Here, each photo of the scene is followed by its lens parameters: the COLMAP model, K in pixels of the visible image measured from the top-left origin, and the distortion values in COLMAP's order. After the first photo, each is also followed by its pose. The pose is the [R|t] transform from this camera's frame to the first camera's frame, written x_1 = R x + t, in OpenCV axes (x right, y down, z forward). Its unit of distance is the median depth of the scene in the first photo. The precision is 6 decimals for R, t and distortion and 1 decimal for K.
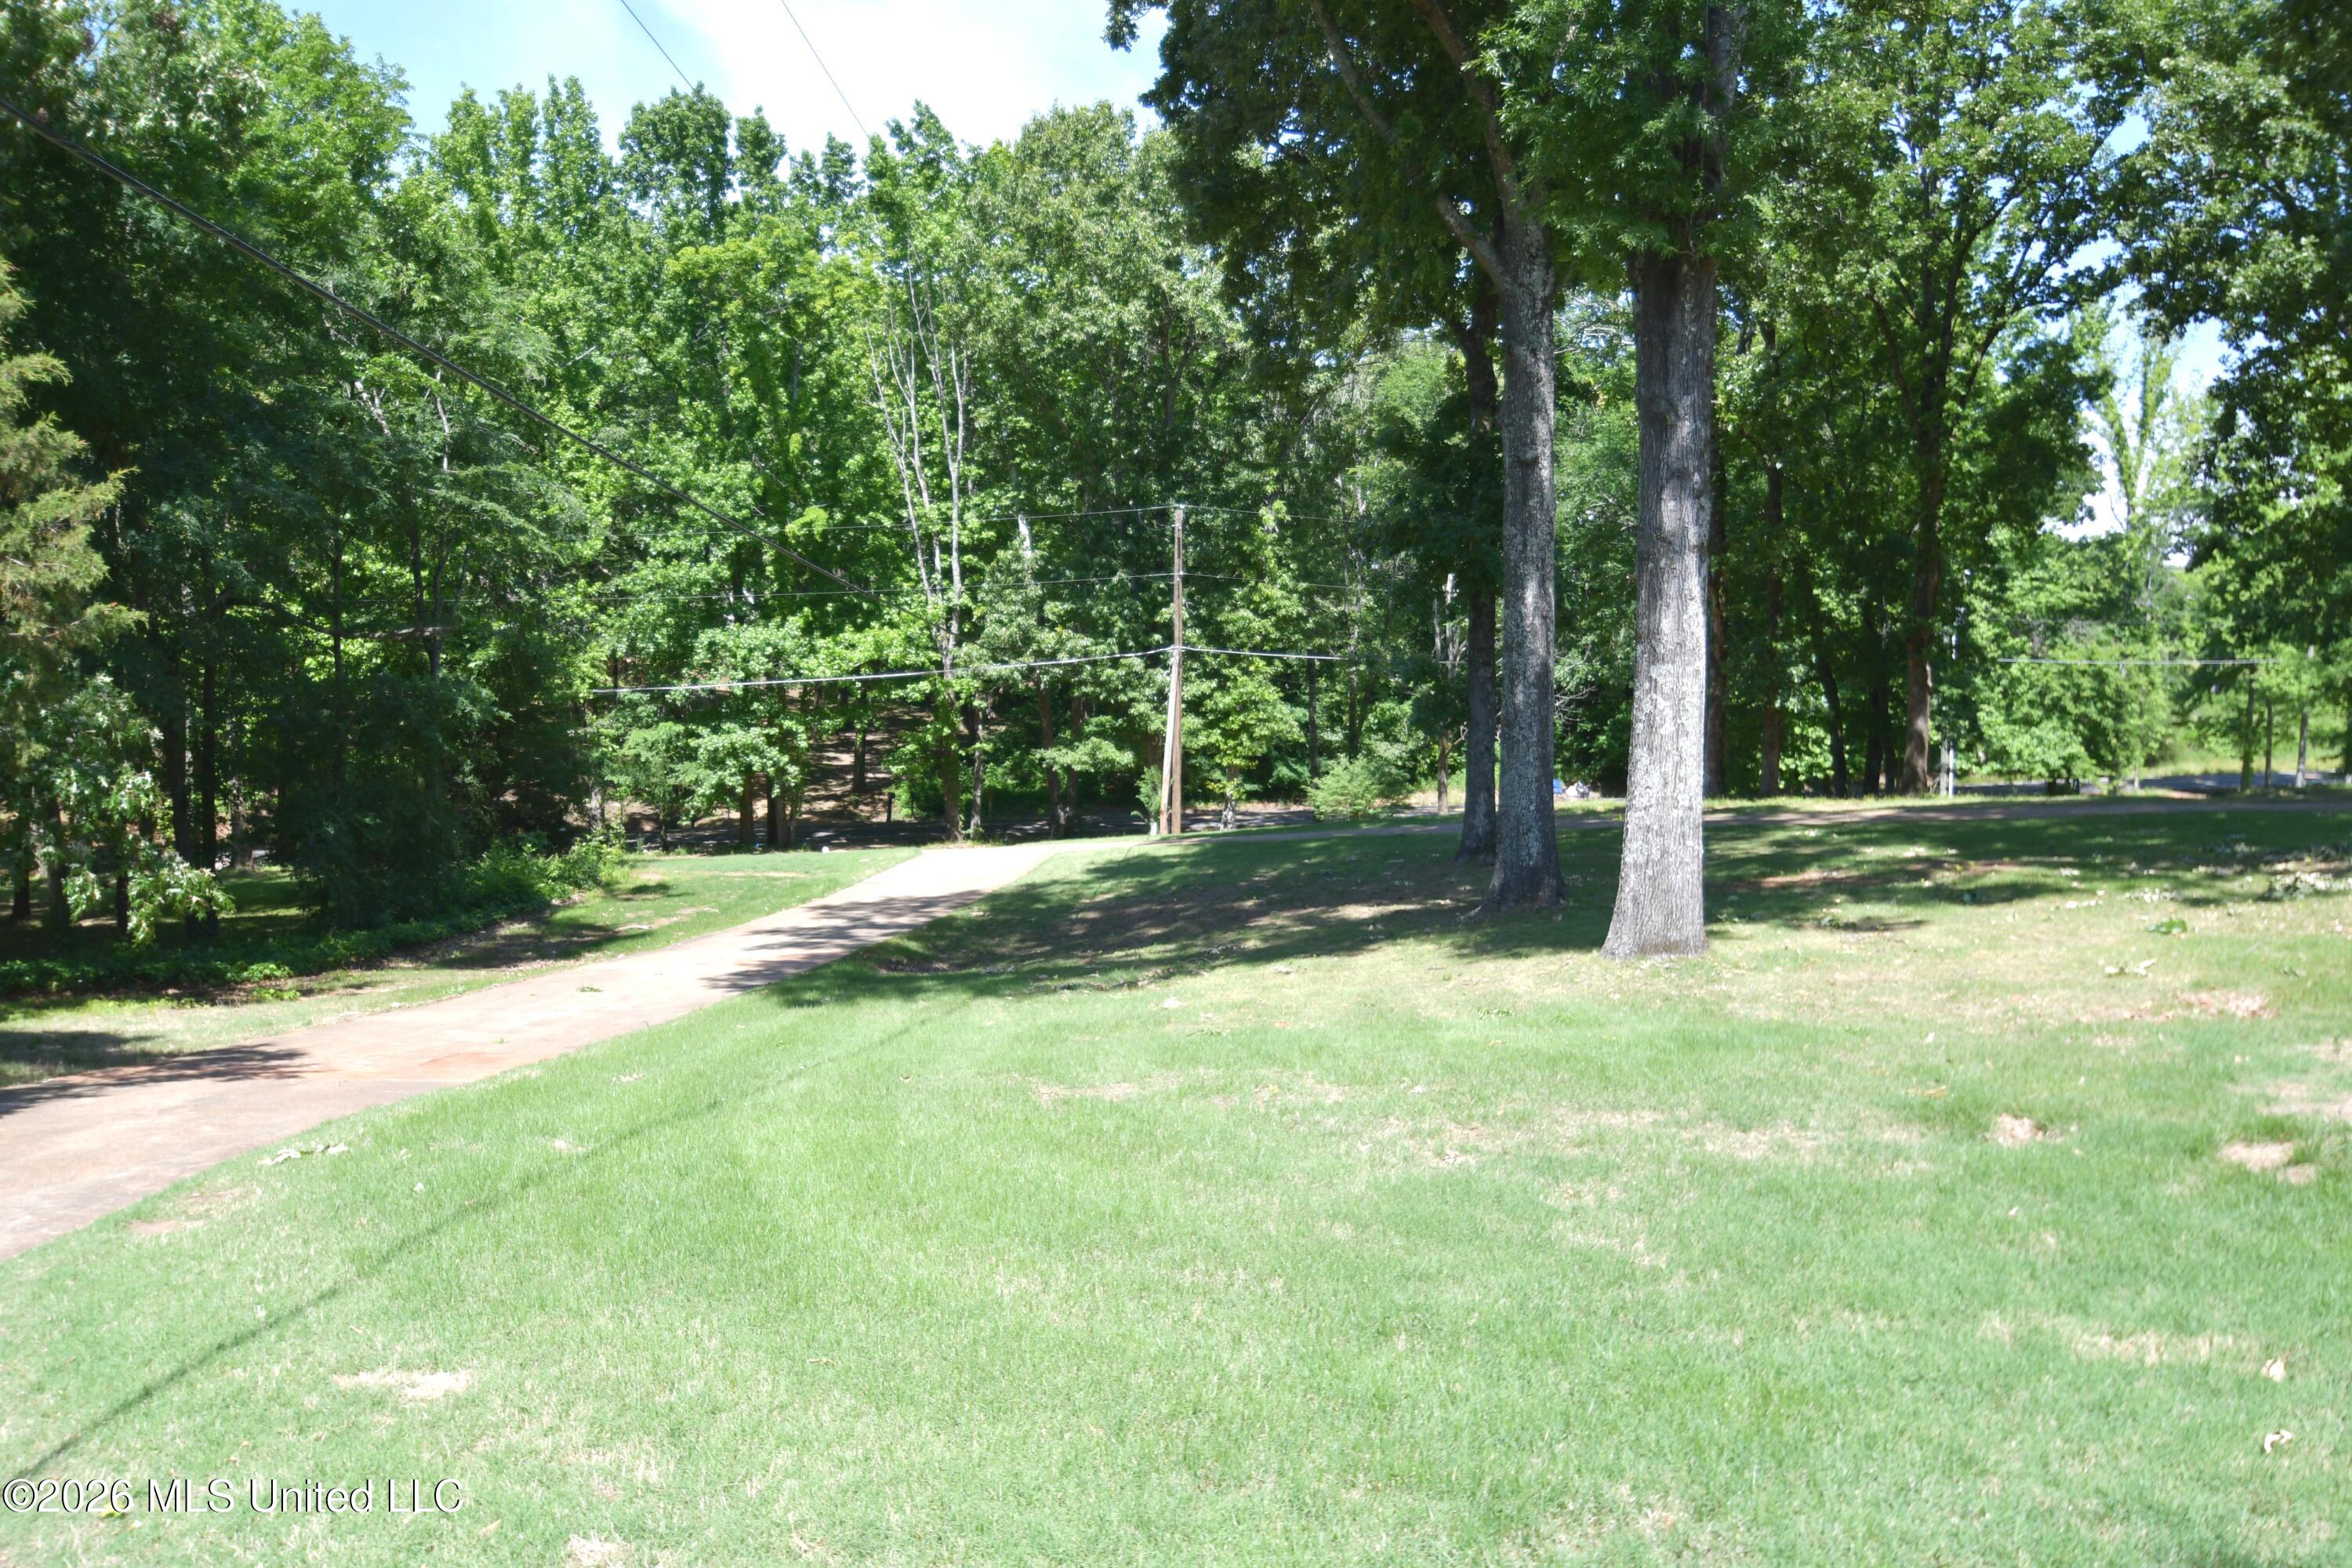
lens RADIAL K [[1779.8, 0, 1200.5], [0, 1779.8, 796.8], [0, 0, 1]] dist [-0.050603, 0.021007]
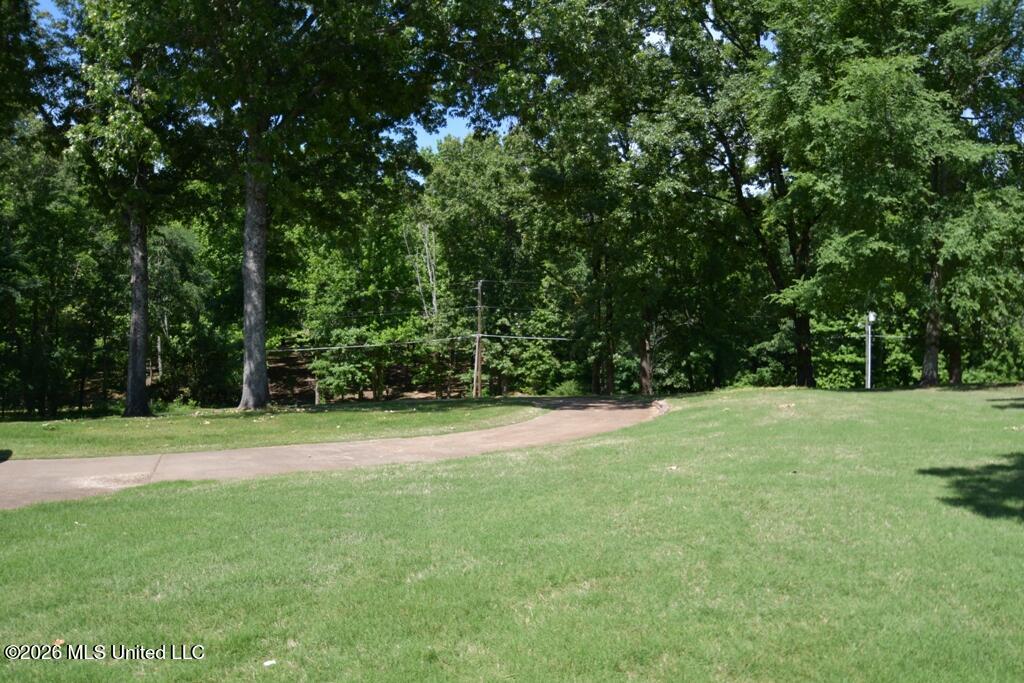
lens RADIAL K [[774.9, 0, 509.9], [0, 774.9, 339.1], [0, 0, 1]] dist [-0.050603, 0.021007]
pose [[0.913195, -0.003795, -0.407506, 0.450844], [-0.027530, 0.997098, -0.070980, 0.000882], [0.406592, 0.076037, 0.910440, -0.009871]]
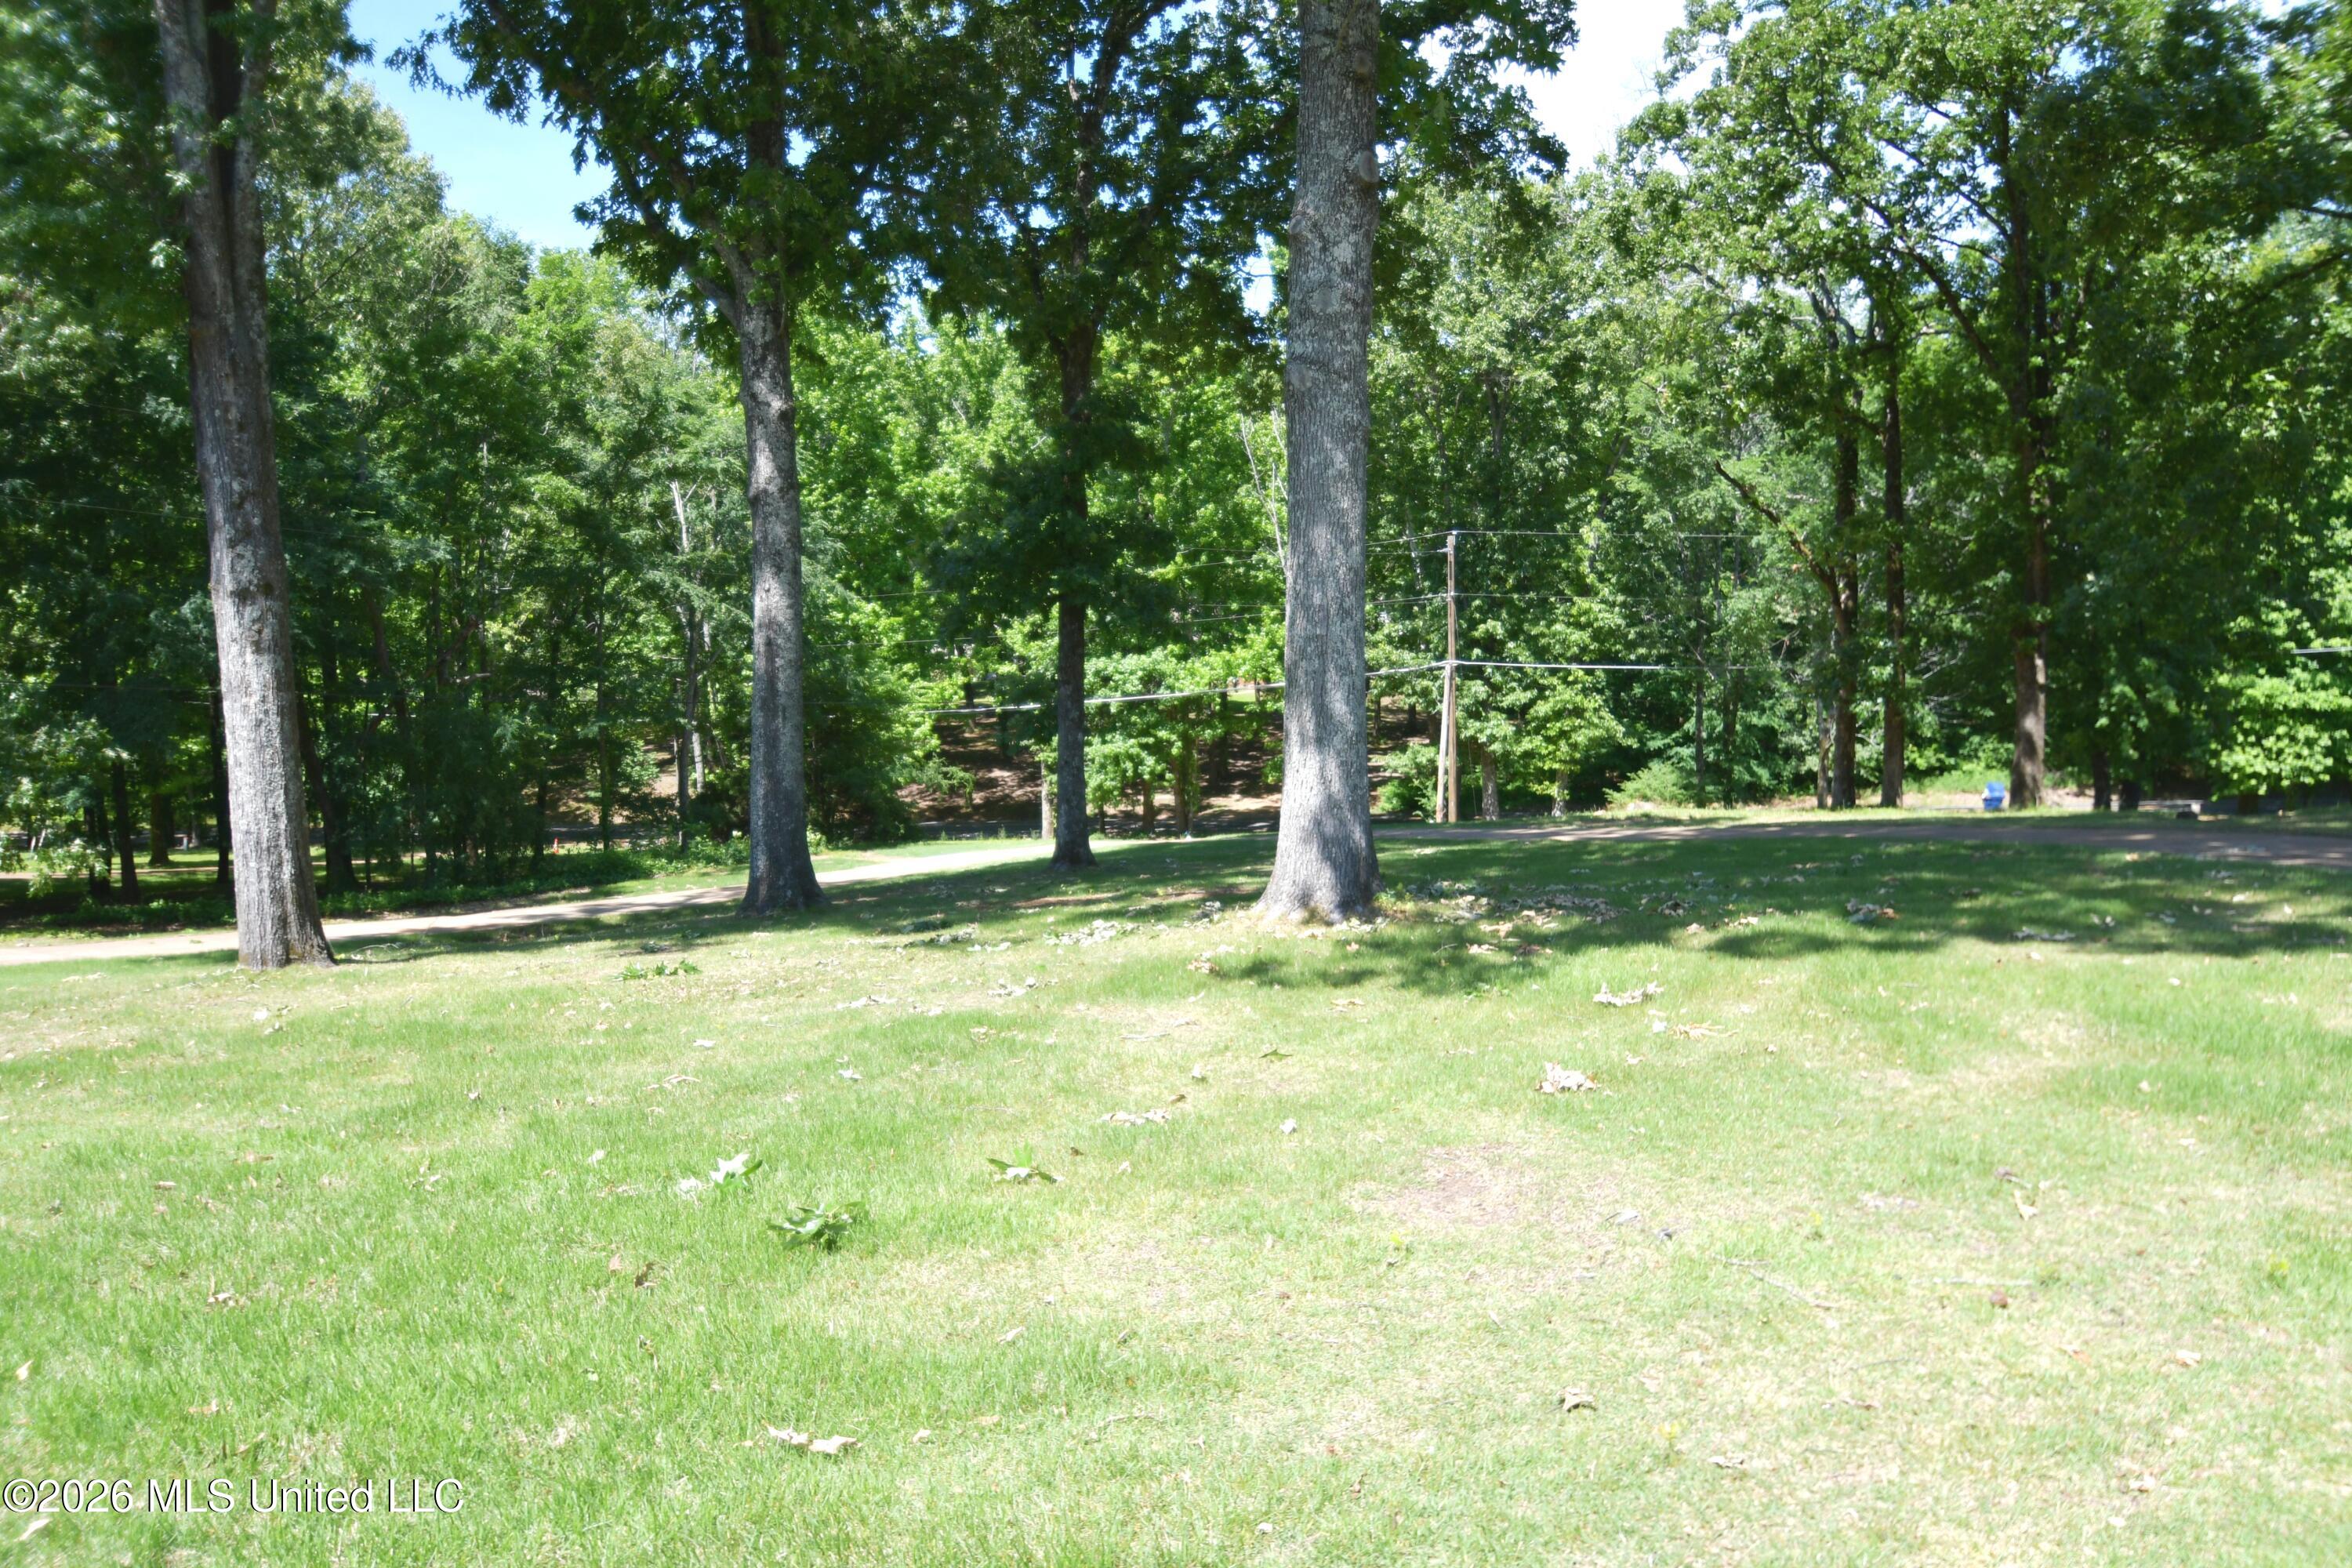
lens RADIAL K [[1487.6, 0, 1195.8], [0, 1487.6, 798.1], [0, 0, 1]] dist [-0.058262, -0.002387]
pose [[0.885018, 0.010370, -0.465440, 0.250779], [-0.008156, 0.999944, 0.006770, -0.004724], [0.465485, -0.002196, 0.885053, 0.112044]]
